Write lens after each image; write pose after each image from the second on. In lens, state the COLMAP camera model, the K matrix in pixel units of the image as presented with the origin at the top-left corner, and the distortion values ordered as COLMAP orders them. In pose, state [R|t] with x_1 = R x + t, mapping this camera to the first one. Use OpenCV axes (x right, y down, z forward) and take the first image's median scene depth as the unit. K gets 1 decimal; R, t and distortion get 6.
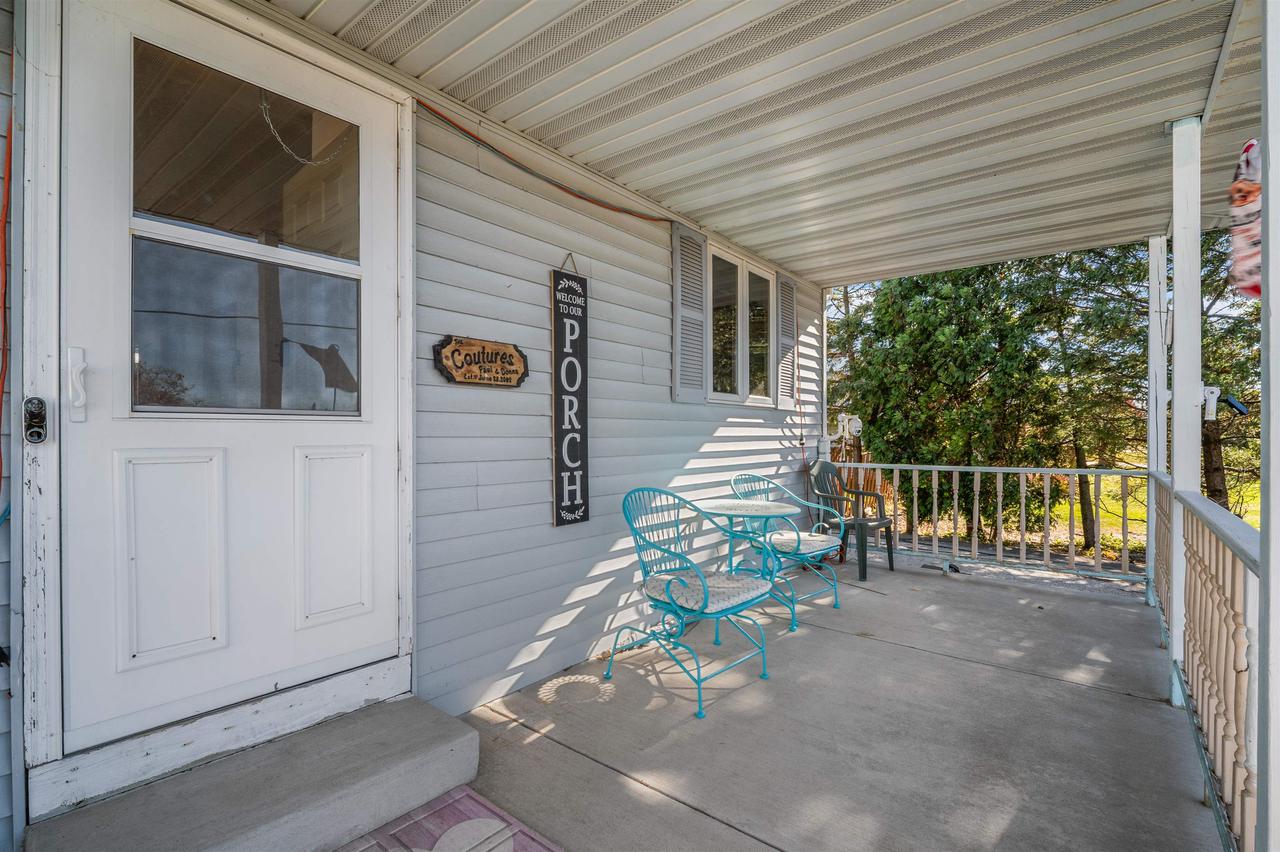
lens RADIAL K [[589.5, 0, 634.8], [0, 589.5, 431.5], [0, 0, 1]] dist [-0.002428, 0.000822]
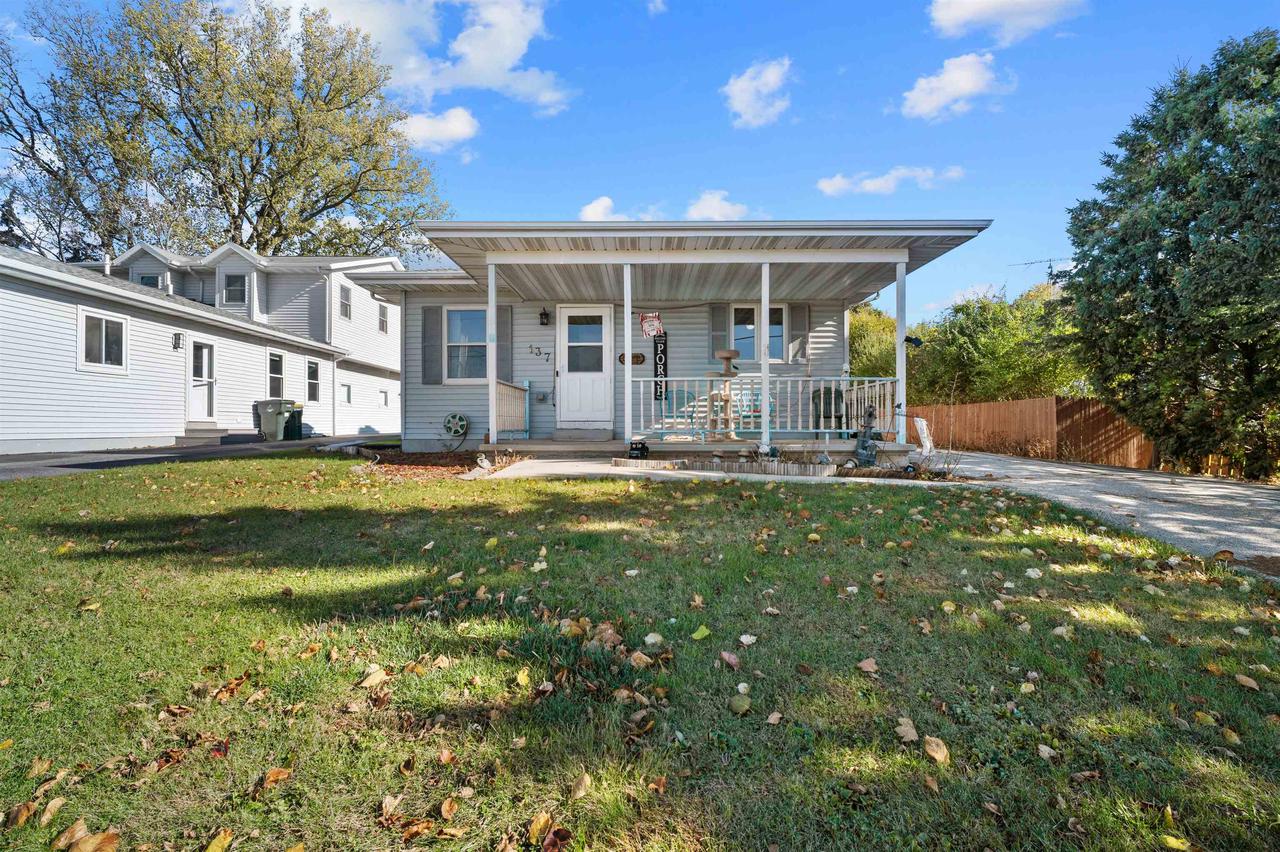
lens RADIAL K [[589.5, 0, 641.2], [0, 589.5, 426.4], [0, 0, 1]] dist [-0.002428, 0.000822]
pose [[0.627393, -0.006106, -0.778679, 2.762851], [0.000731, 0.999973, -0.007252, 0.359854], [0.778702, 0.003981, 0.627381, -1.437400]]
